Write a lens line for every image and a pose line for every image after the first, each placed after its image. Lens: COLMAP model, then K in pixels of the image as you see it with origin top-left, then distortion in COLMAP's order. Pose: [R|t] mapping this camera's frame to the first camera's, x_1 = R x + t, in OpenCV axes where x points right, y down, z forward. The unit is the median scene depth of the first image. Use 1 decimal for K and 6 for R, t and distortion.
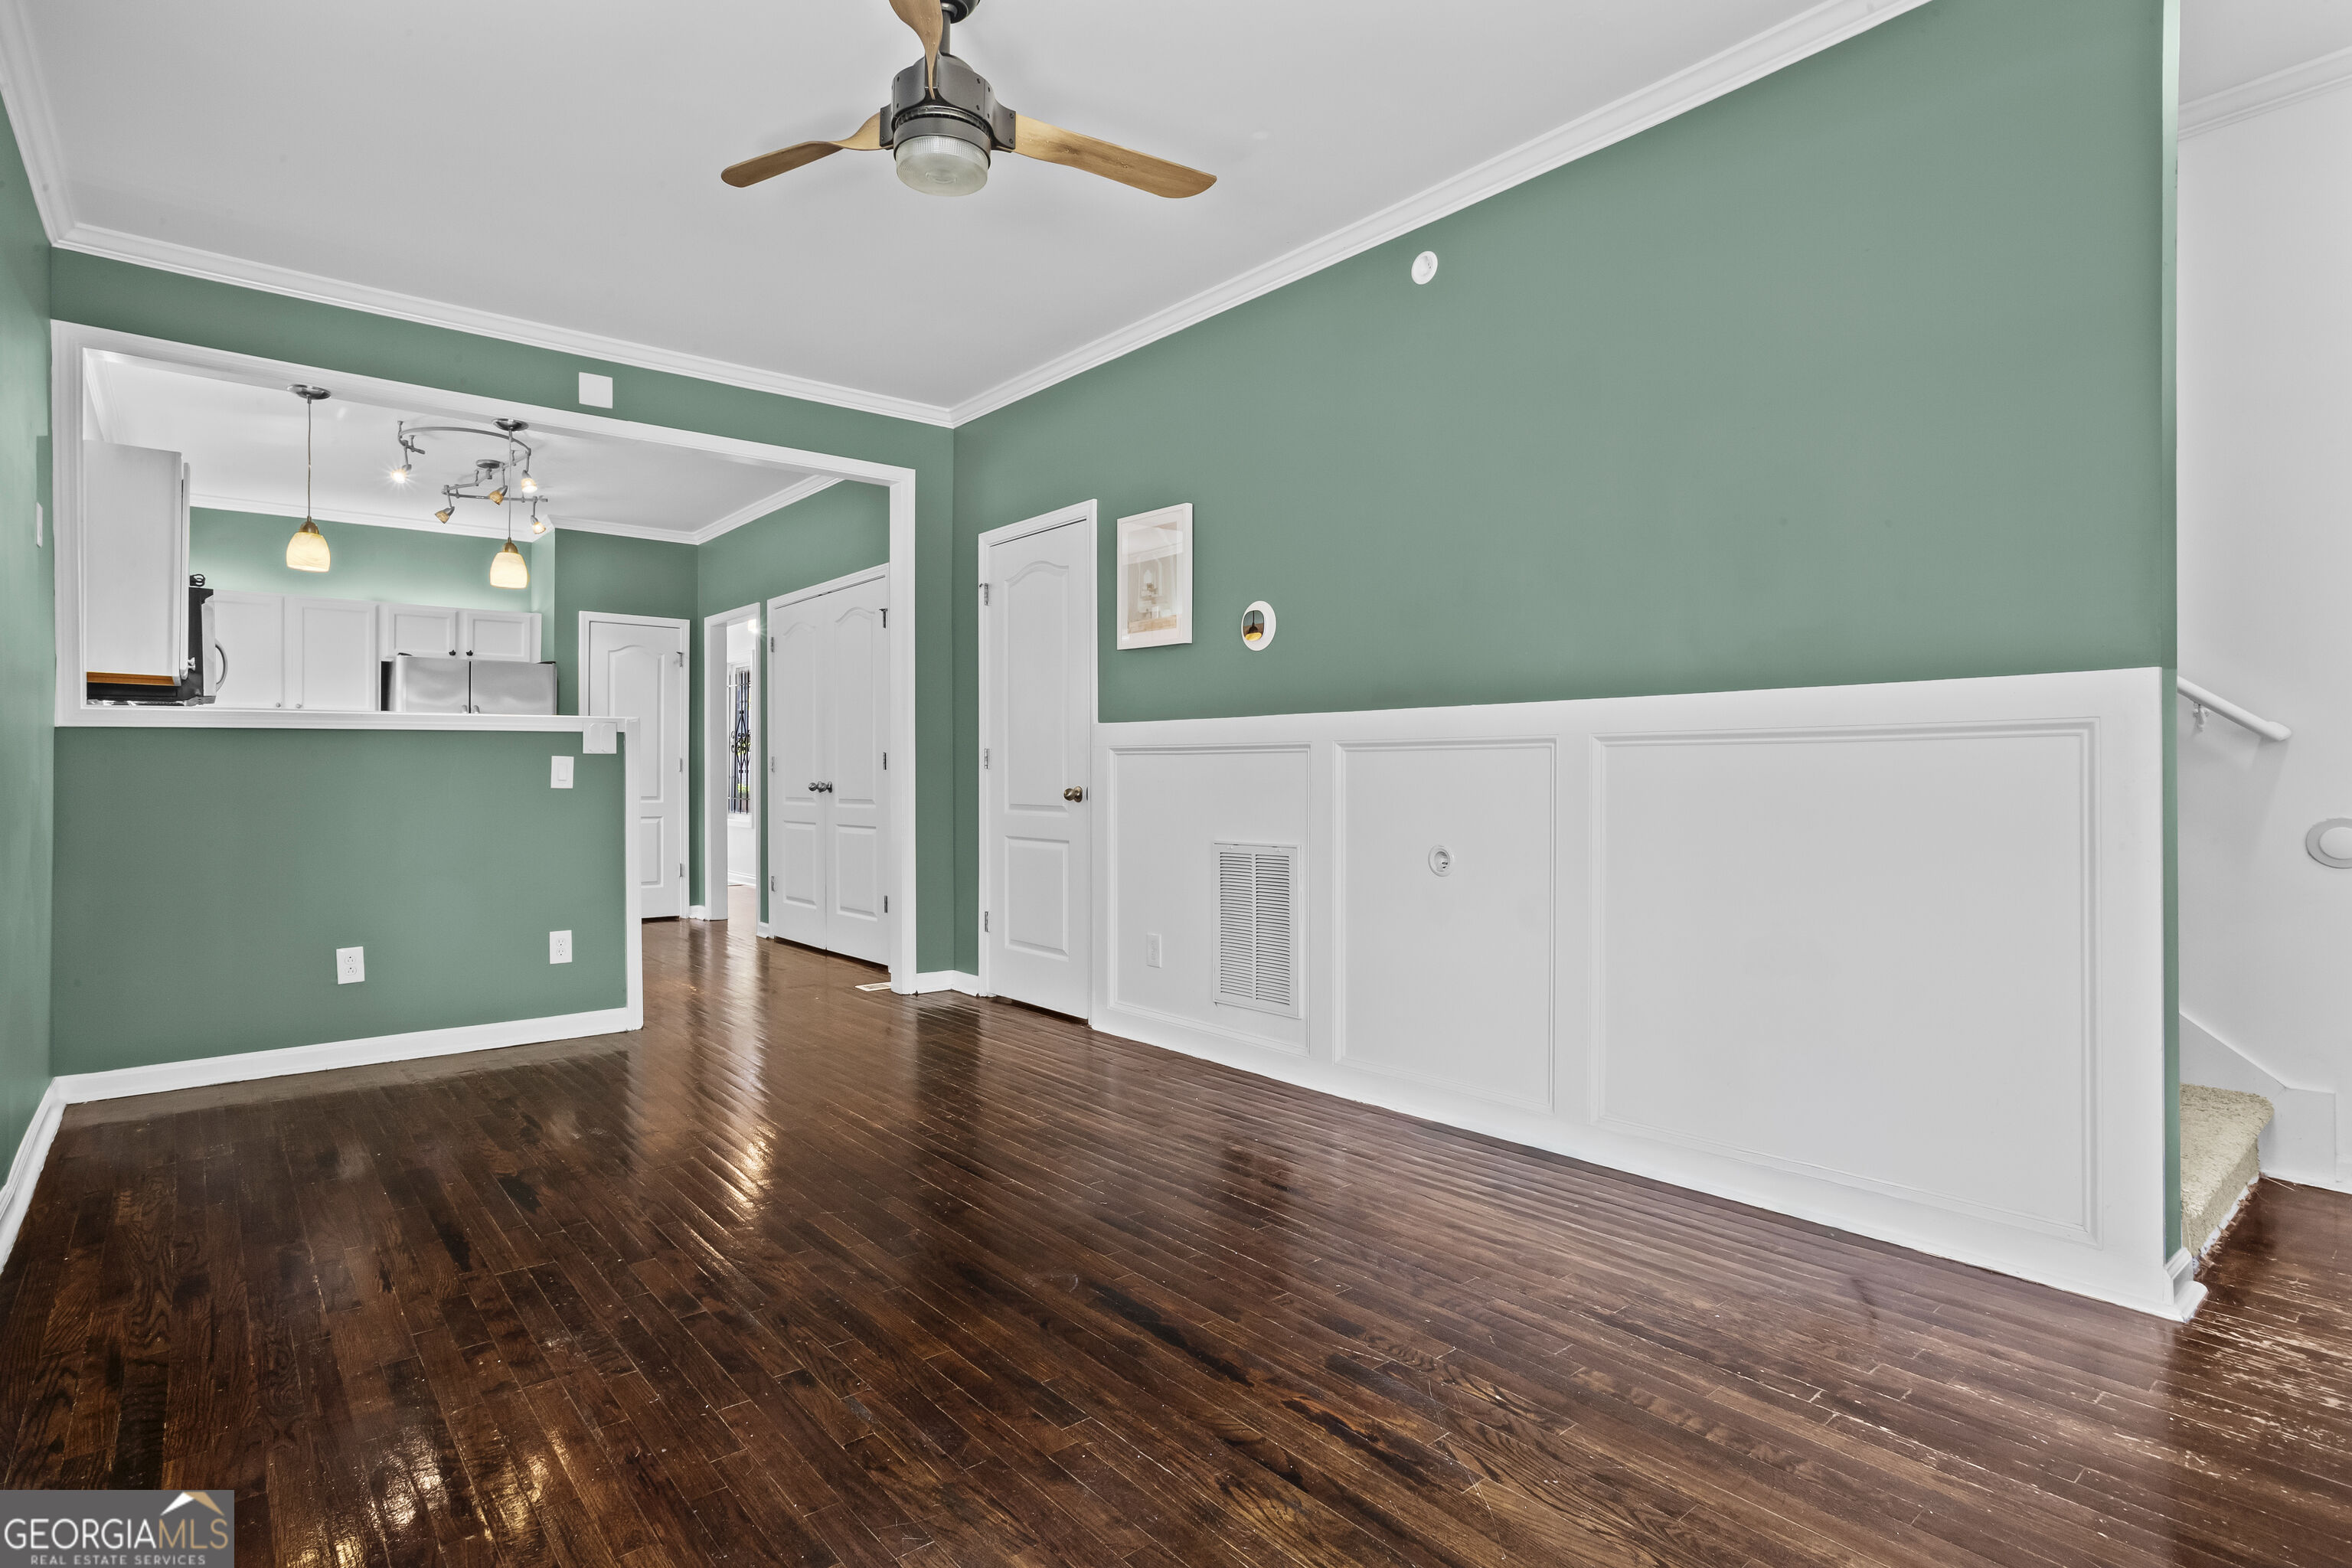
lens RADIAL K [[1186.5, 0, 1140.2], [0, 1186.5, 770.5], [0, 0, 1]] dist [-0.025119, 0.000918]
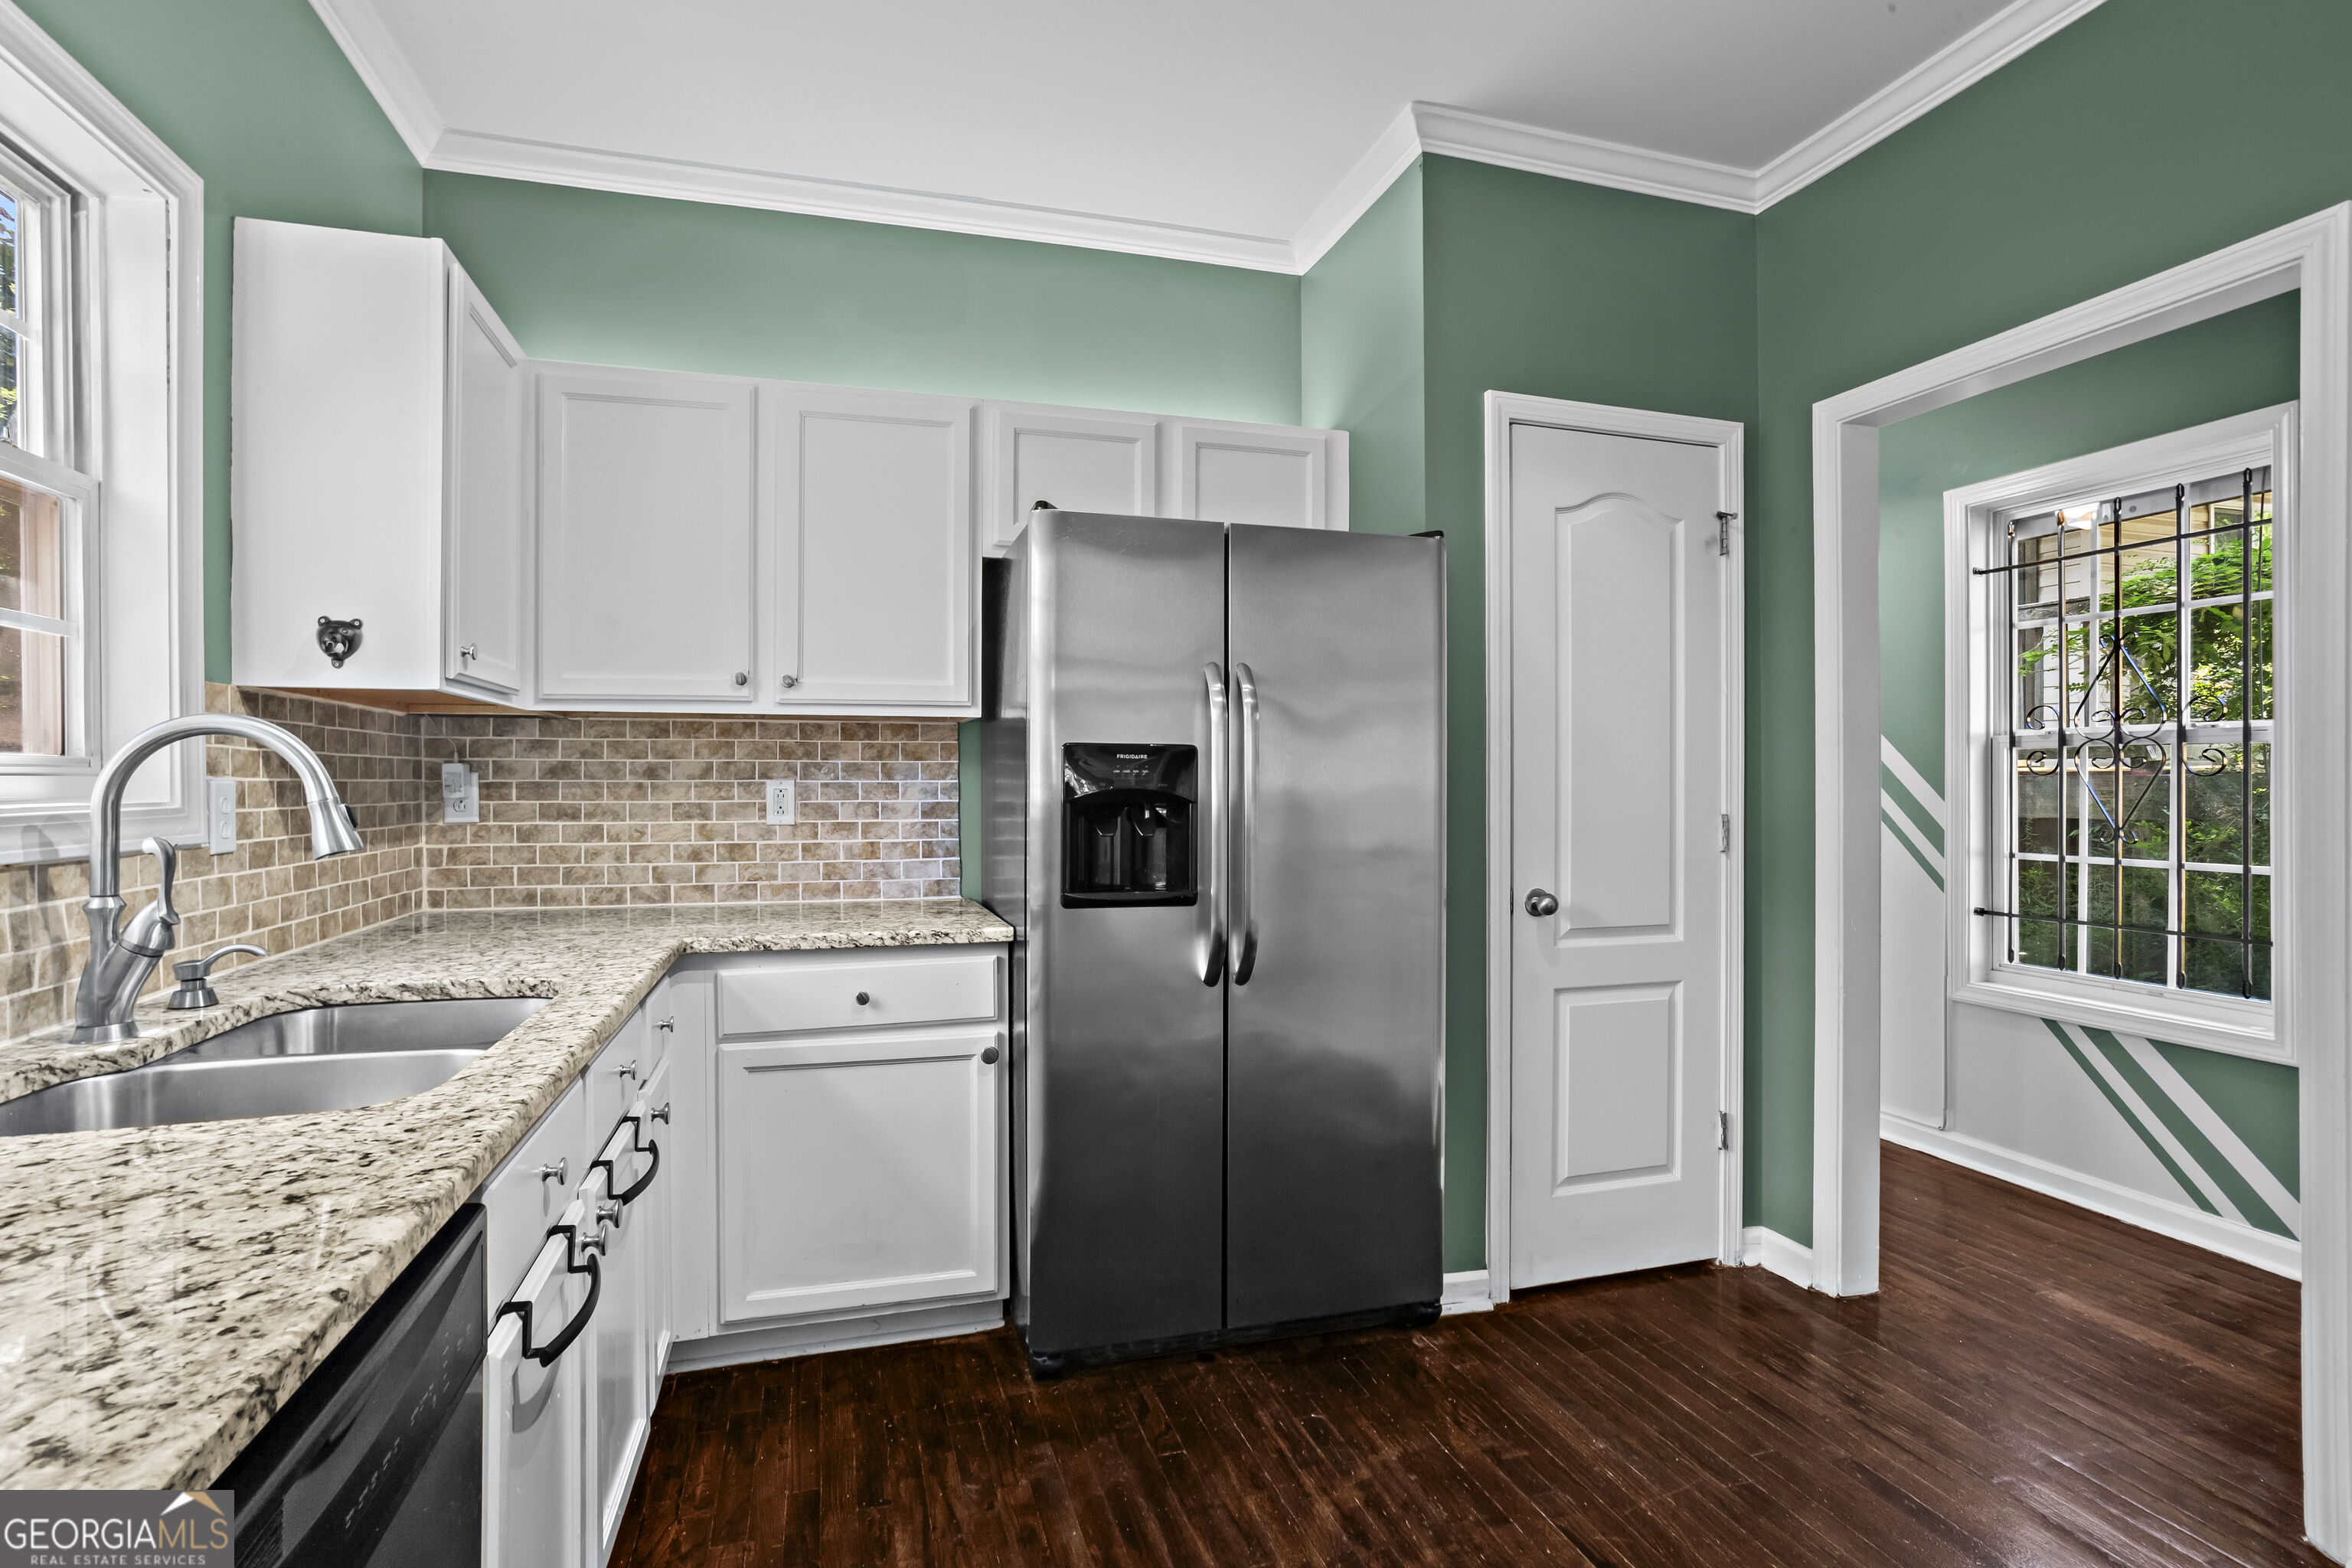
lens RADIAL K [[1162.9, 0, 1174.4], [0, 1162.9, 771.9], [0, 0, 1]] dist [-0.061142, 0.040586]
pose [[0.930716, -0.000408, -0.365741, -1.030979], [0.001124, 0.999998, 0.001746, -0.058450], [0.365740, -0.002036, 0.930715, 1.539756]]
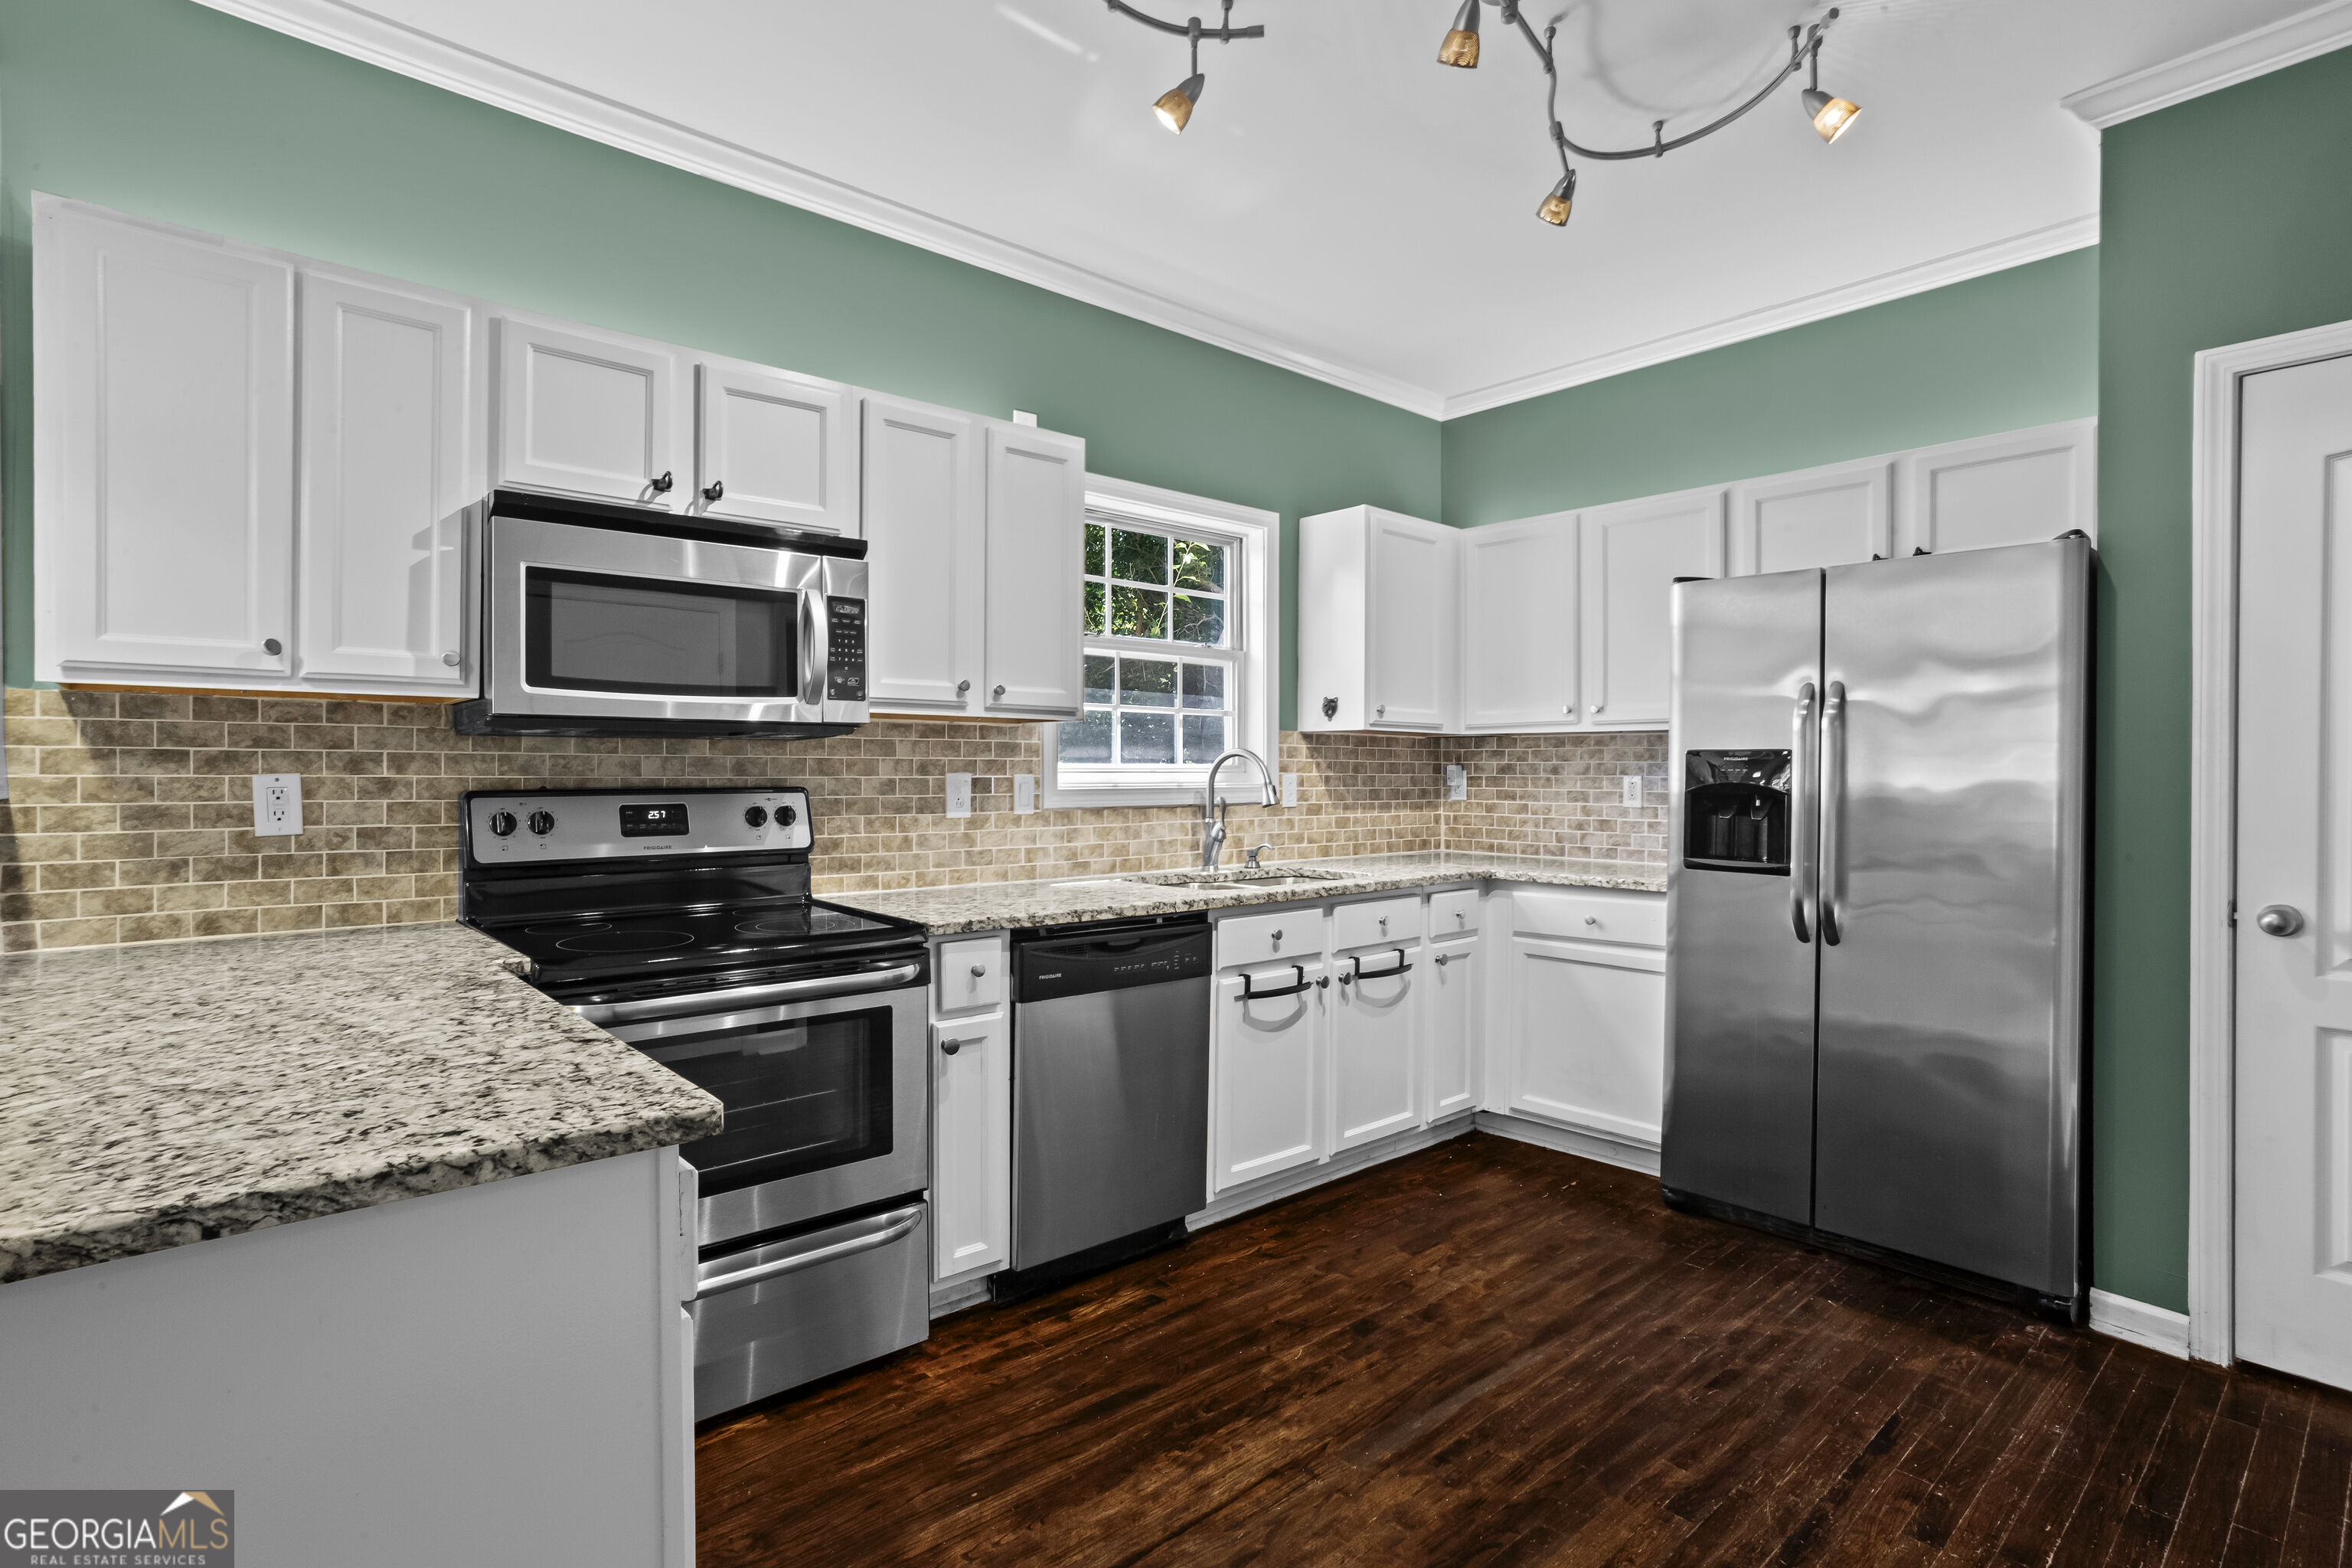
lens RADIAL K [[1162.9, 0, 1174.4], [0, 1162.9, 771.9], [0, 0, 1]] dist [-0.061142, 0.040586]
pose [[0.067006, 0.002720, -0.997749, -0.435994], [0.003332, 0.999990, 0.002950, -0.060743], [0.997747, -0.003522, 0.066997, 1.672021]]
